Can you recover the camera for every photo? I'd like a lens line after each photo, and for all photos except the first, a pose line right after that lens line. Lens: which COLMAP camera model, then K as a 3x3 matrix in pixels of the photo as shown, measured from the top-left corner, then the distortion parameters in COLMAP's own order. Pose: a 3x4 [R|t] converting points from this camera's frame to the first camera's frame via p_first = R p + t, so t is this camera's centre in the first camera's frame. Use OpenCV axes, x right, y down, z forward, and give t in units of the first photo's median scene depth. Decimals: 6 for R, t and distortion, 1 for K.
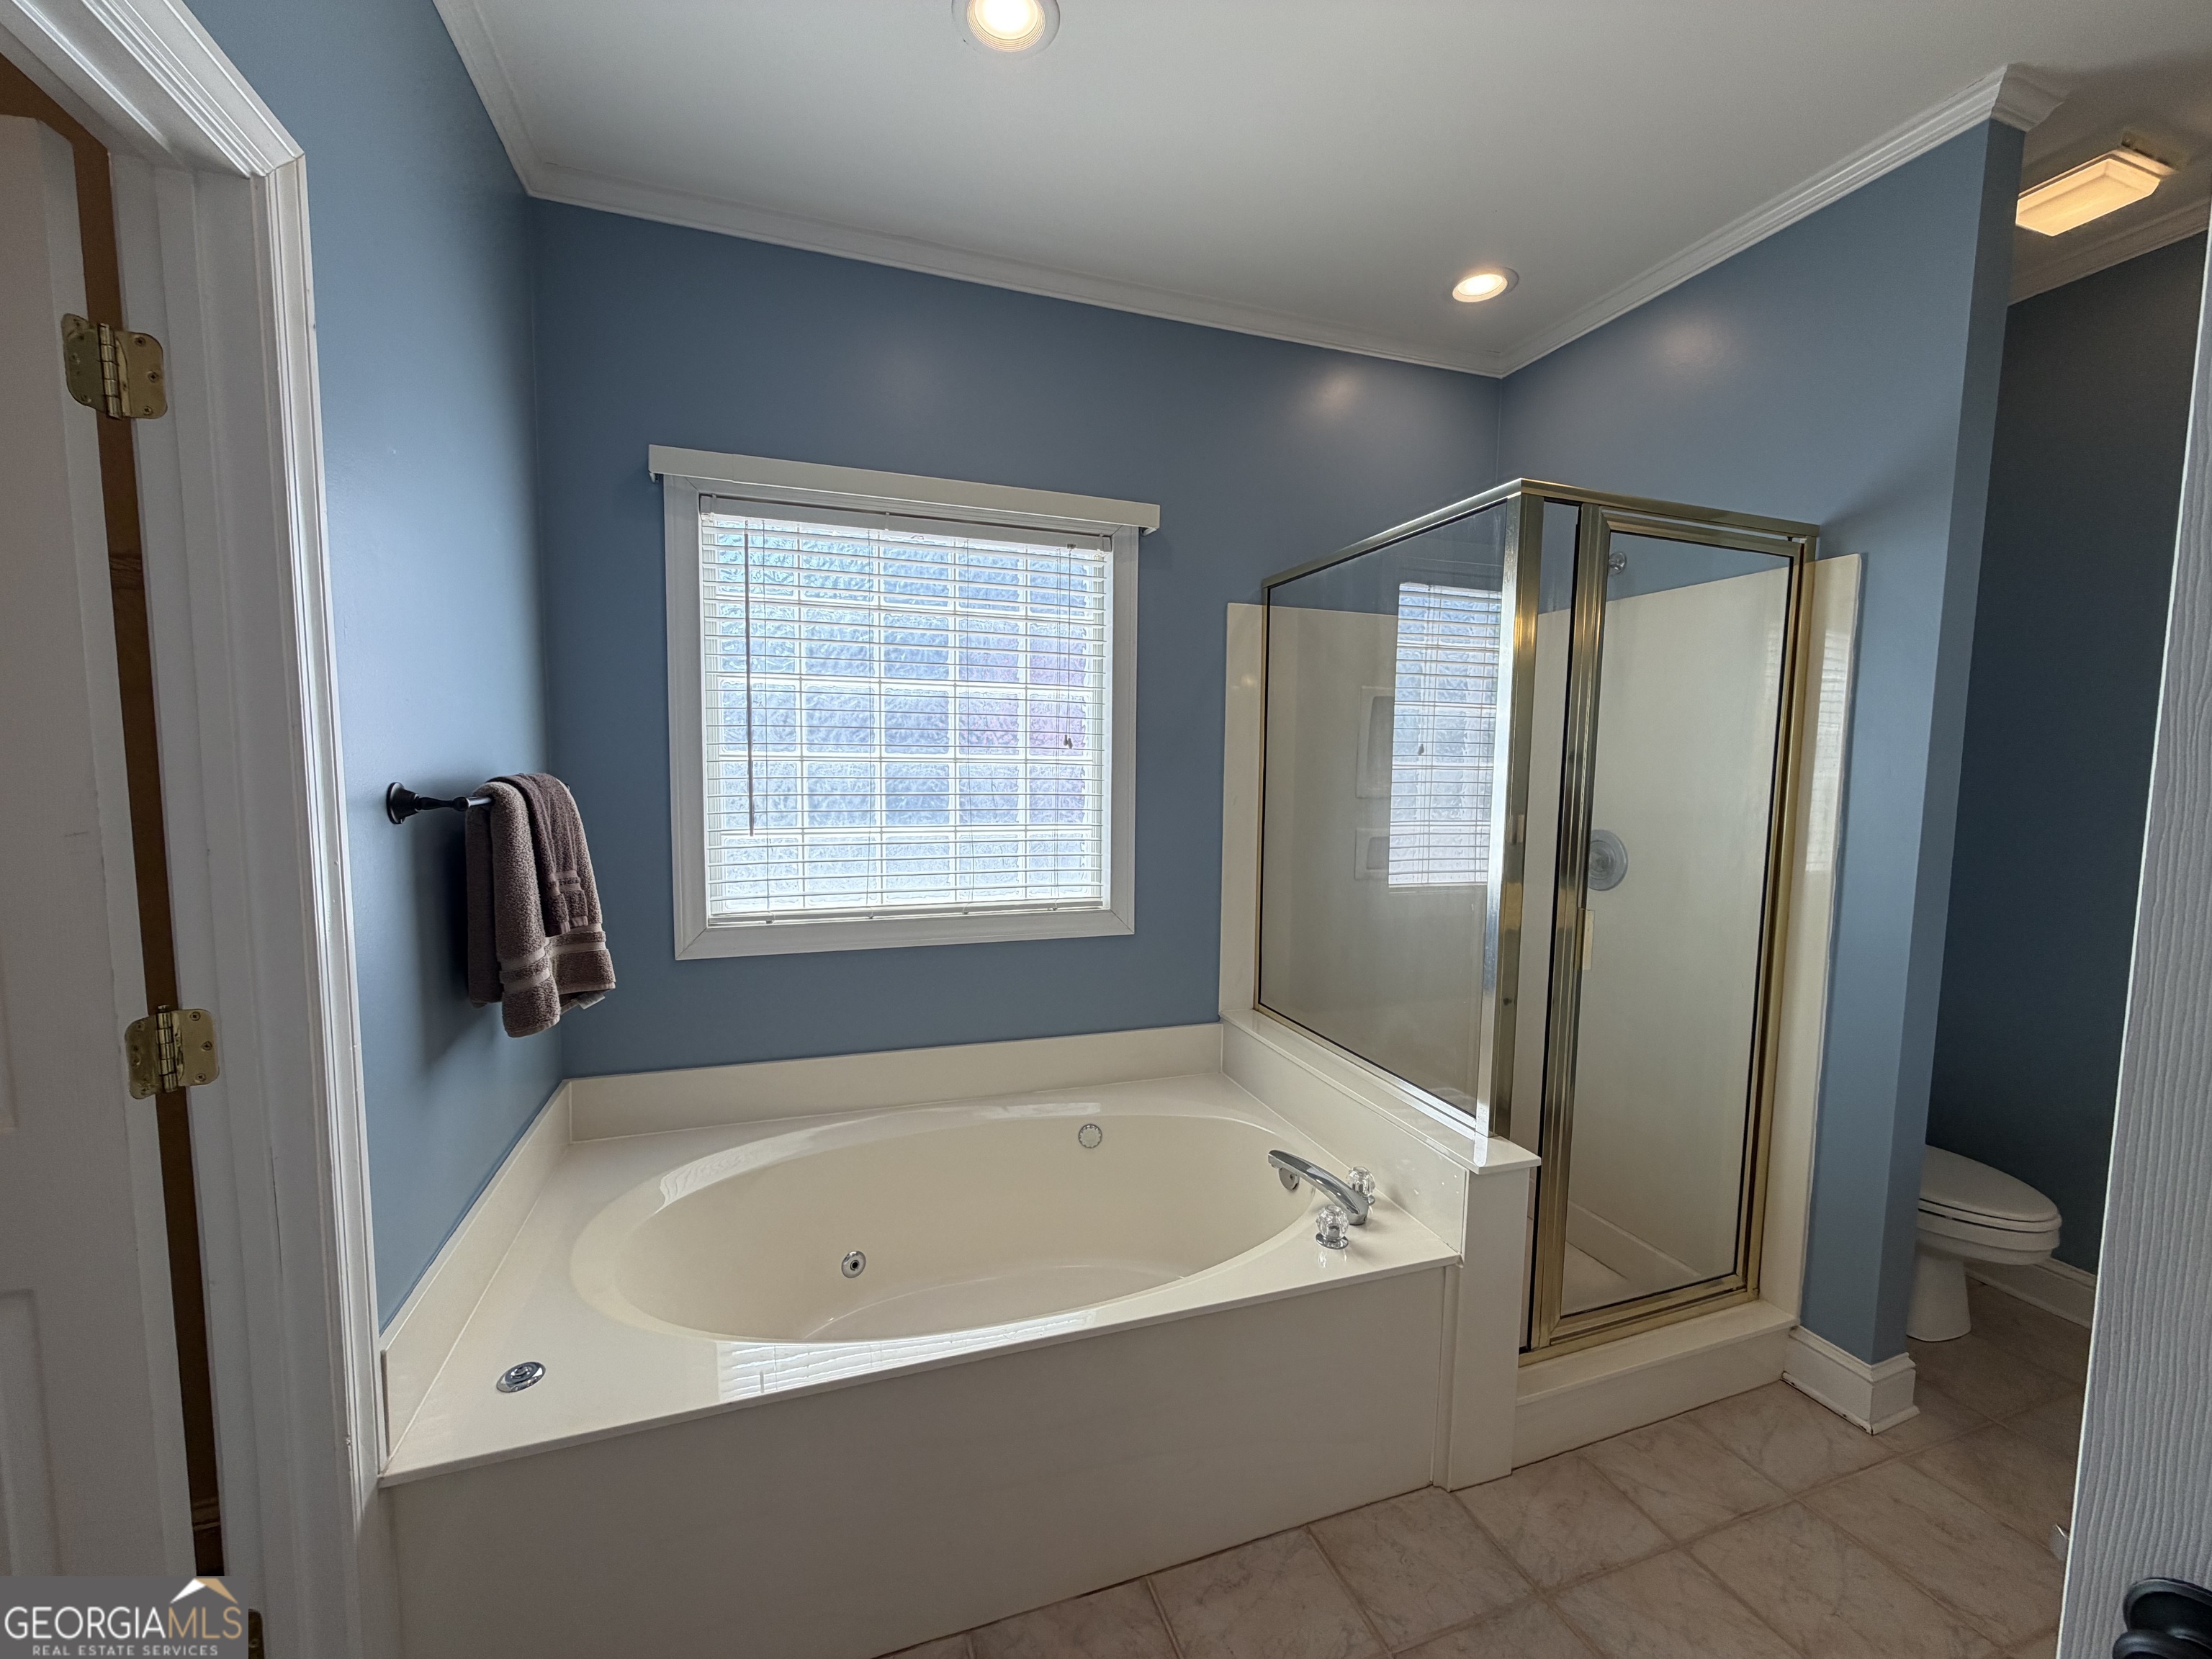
lens RADIAL K [[877.3, 0, 1100.3], [0, 877.3, 830.9], [0, 0, 1]] dist [-0.000252, -0.000511]
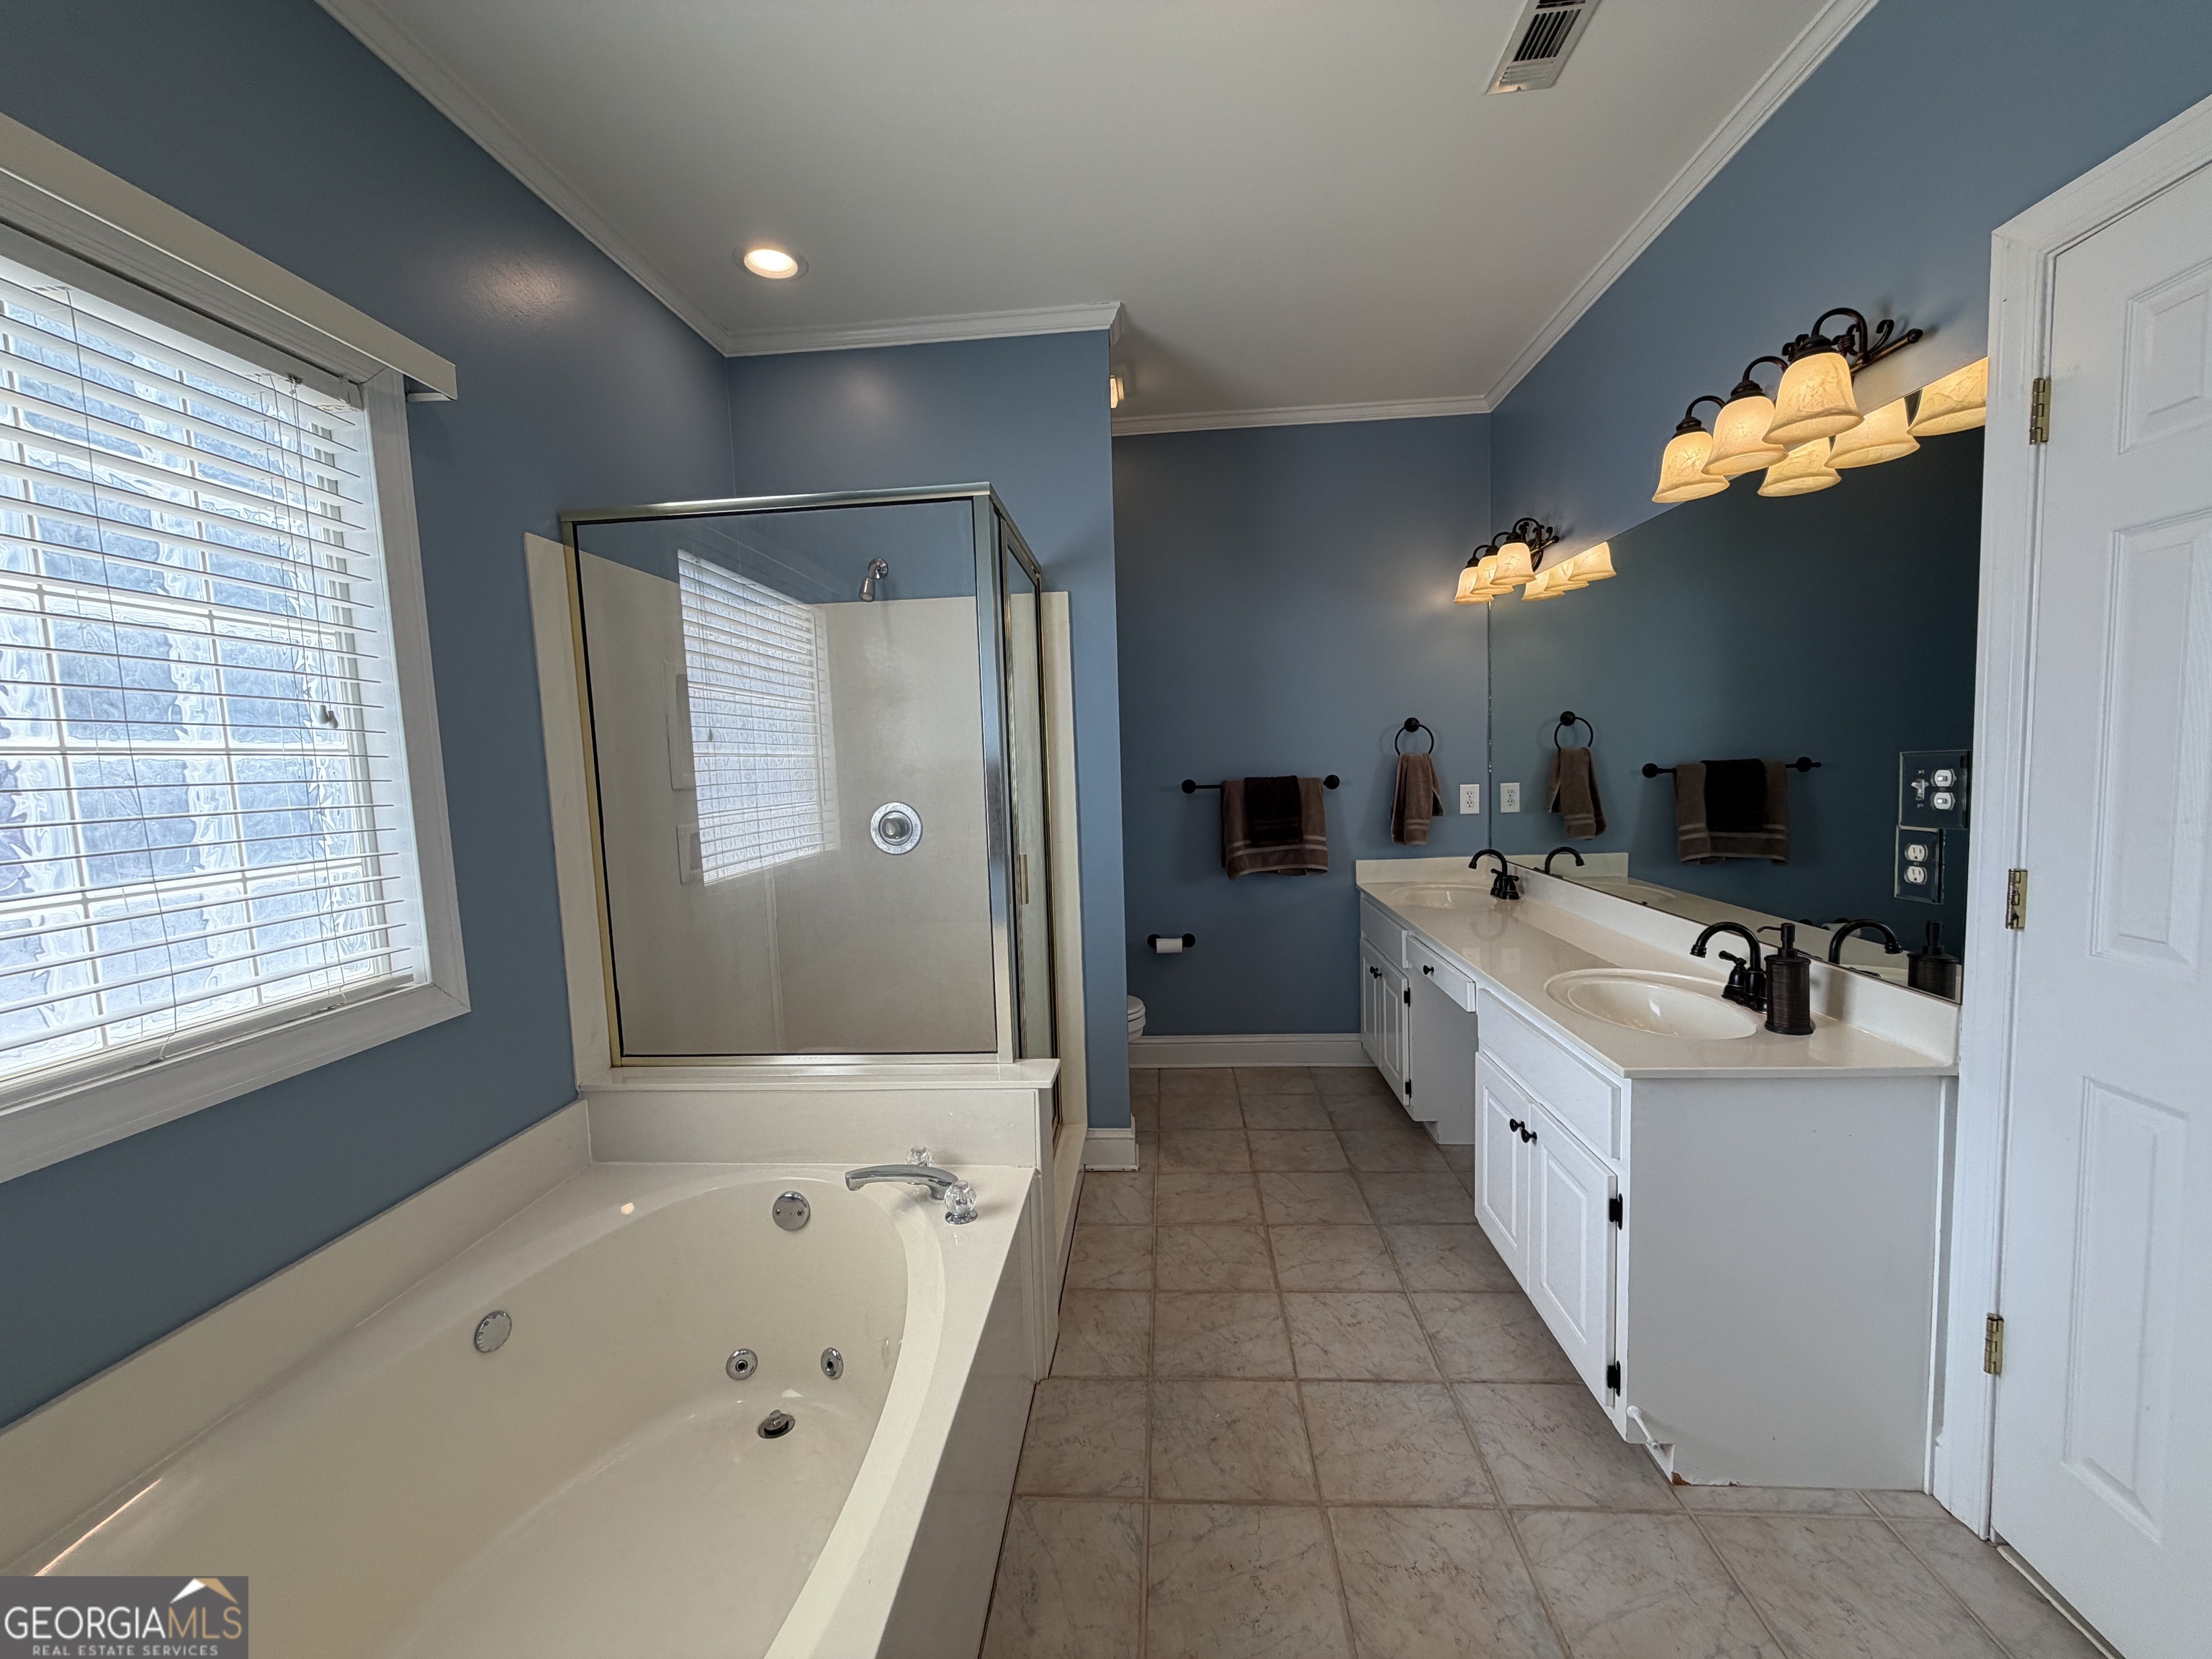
lens RADIAL K [[877.3, 0, 1098.2], [0, 877.3, 829.5], [0, 0, 1]] dist [-0.000252, -0.000511]
pose [[0.397445, -0.101163, 0.912033, -0.445500], [0.111613, 0.991854, 0.061378, -0.007119], [-0.910813, 0.077400, 0.405498, 0.357234]]
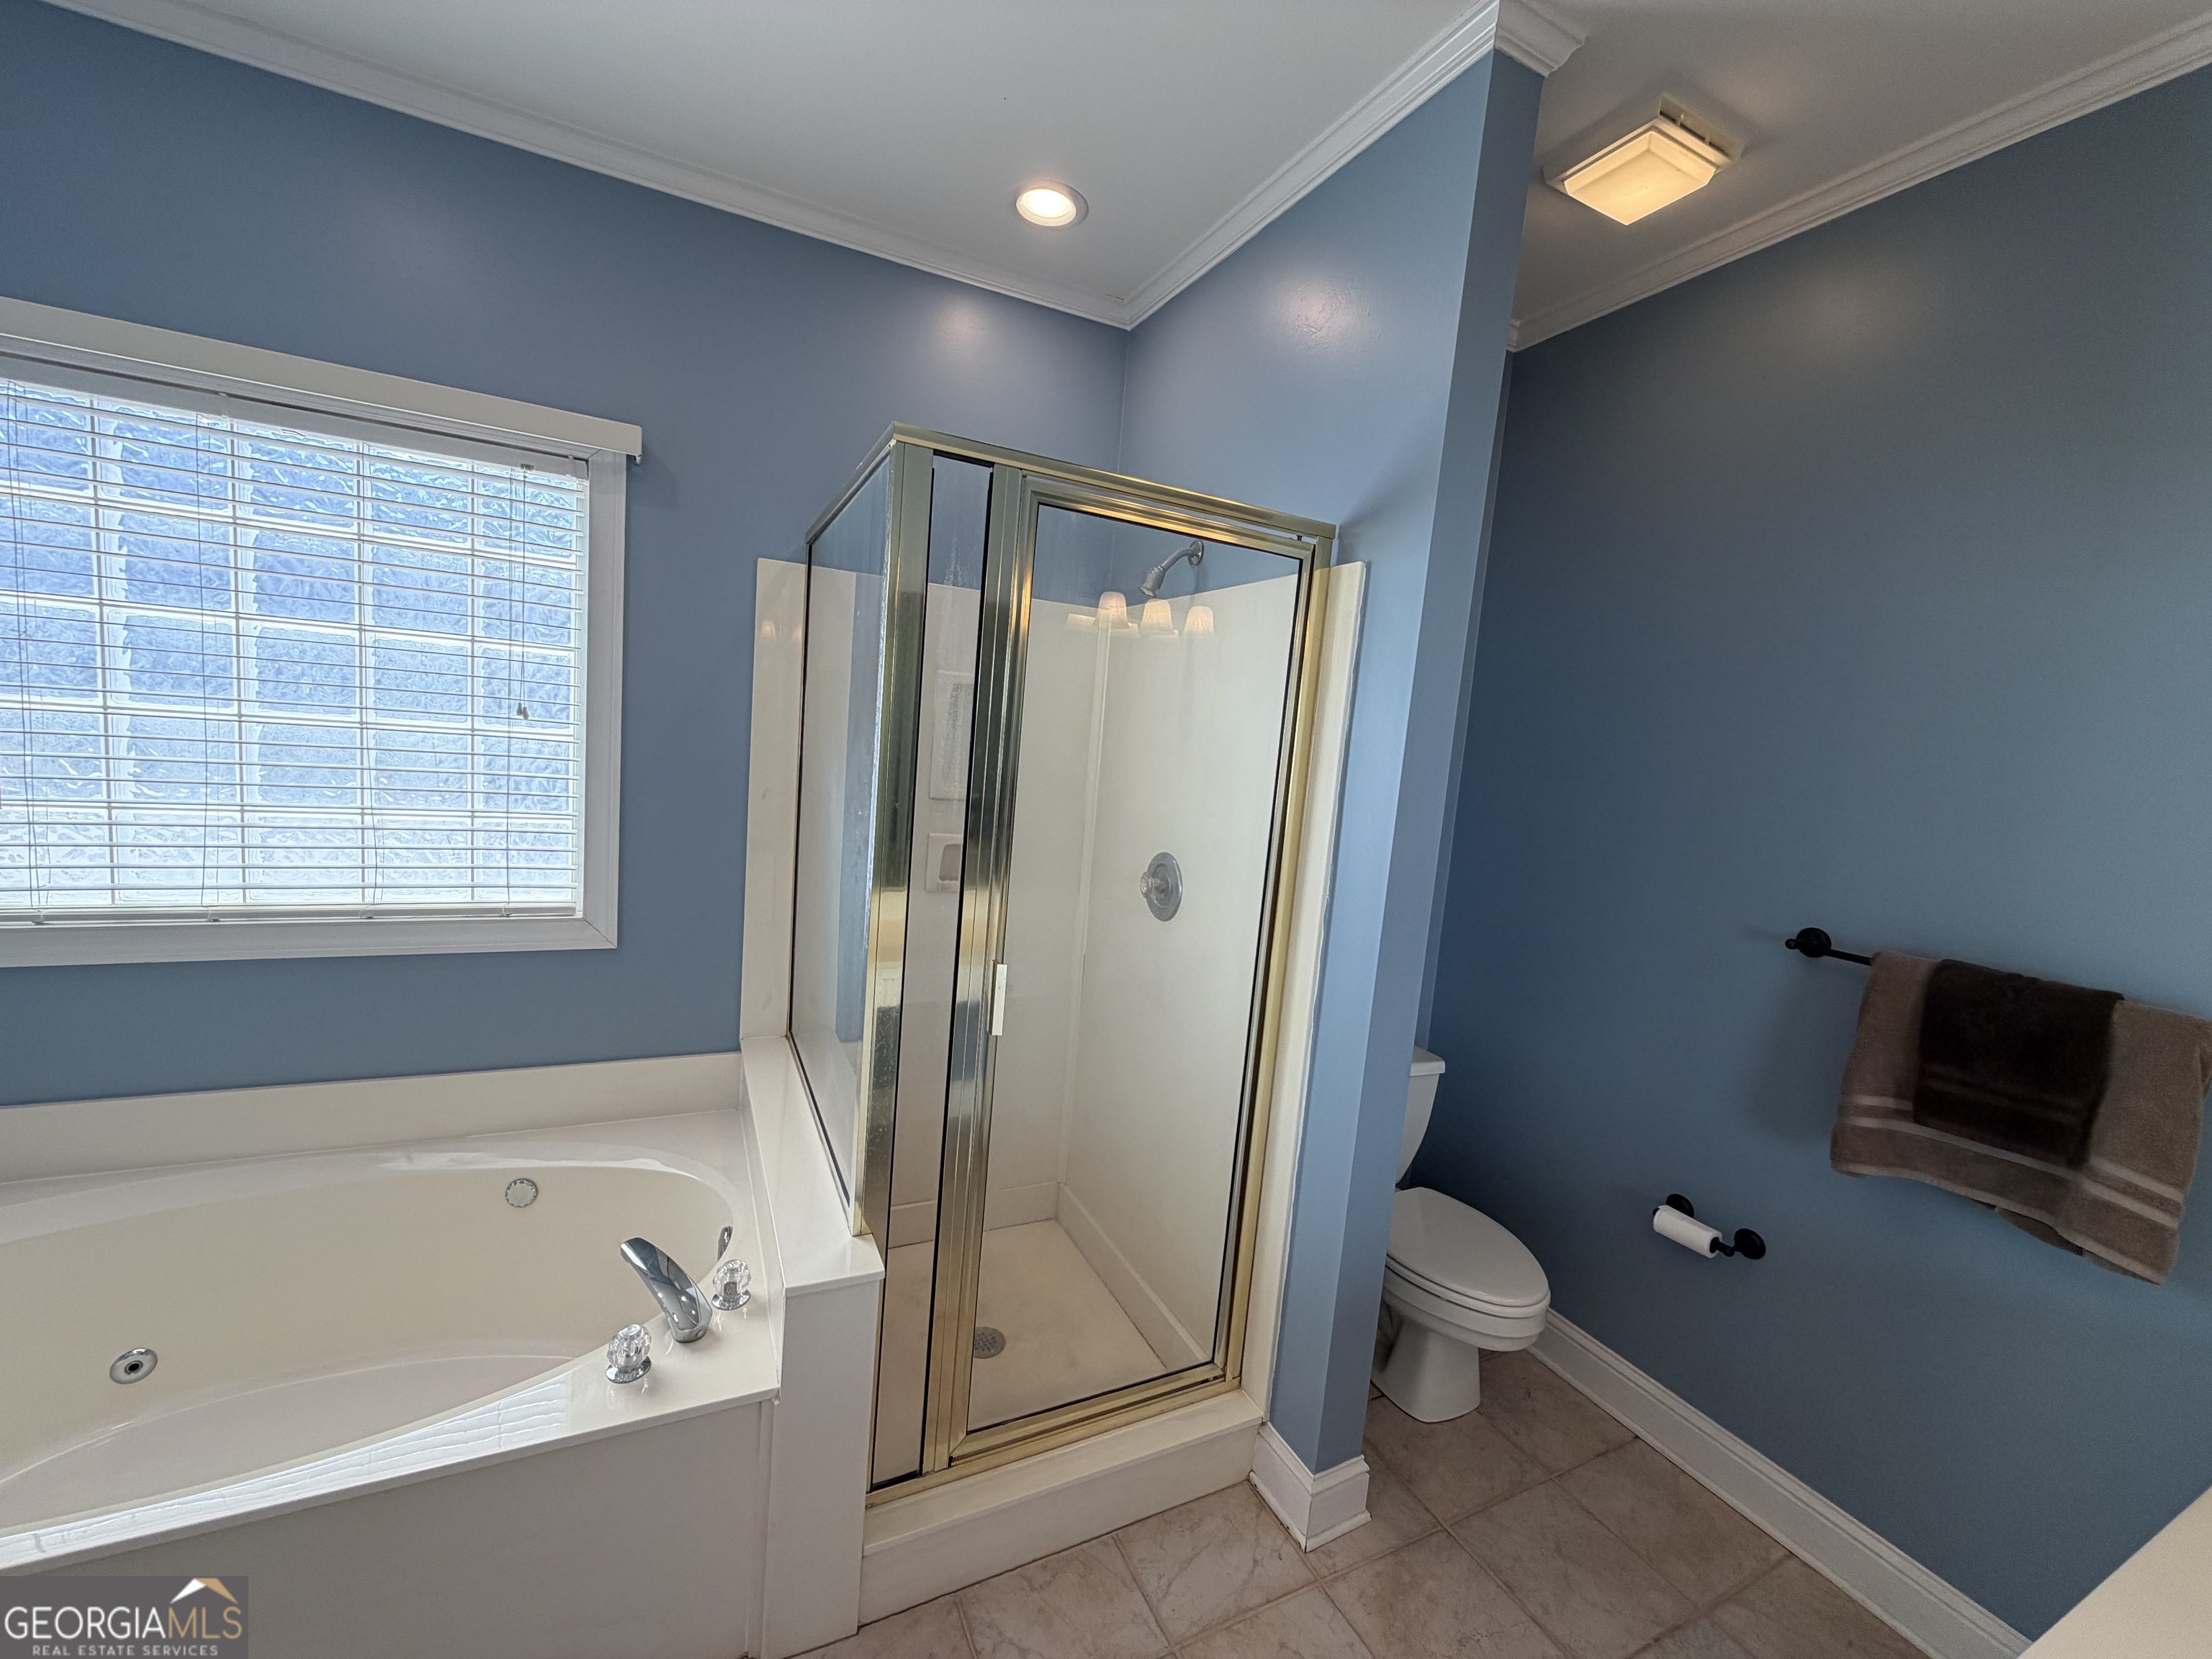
lens RADIAL K [[877.3, 0, 1098.2], [0, 877.3, 829.3], [0, 0, 1]] dist [-0.000252, -0.000511]
pose [[0.990774, 0.054120, 0.124252, 0.470525], [-0.058803, 0.997679, 0.034337, -0.061848], [-0.122105, -0.041327, 0.991656, 0.150351]]
